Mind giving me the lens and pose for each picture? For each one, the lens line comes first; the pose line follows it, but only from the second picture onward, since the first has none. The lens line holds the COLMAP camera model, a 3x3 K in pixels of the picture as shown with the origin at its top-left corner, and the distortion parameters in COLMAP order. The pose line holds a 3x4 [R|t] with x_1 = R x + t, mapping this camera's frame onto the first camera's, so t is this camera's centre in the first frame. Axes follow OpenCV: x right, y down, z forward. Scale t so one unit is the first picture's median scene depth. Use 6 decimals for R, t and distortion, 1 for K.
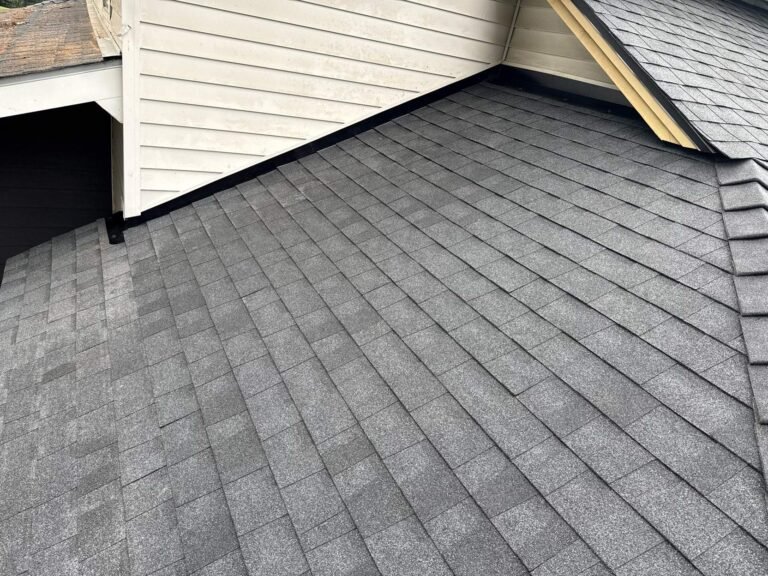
lens RADIAL K [[549.2, 0, 384.0], [0, 549.2, 288.0], [0, 0, 1]] dist [0.008096, -0.010486]
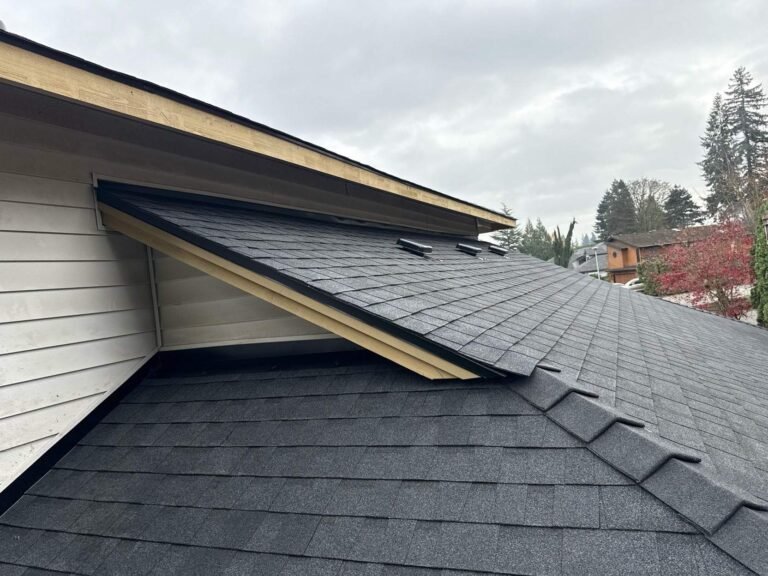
lens RADIAL K [[549.2, 0, 384.0], [0, 549.2, 288.0], [0, 0, 1]] dist [0.008096, -0.010486]
pose [[0.721238, -0.288427, 0.629782, -0.024014], [0.503604, 0.842592, -0.190847, -0.245164], [-0.475604, 0.454806, 0.752962, 0.327120]]
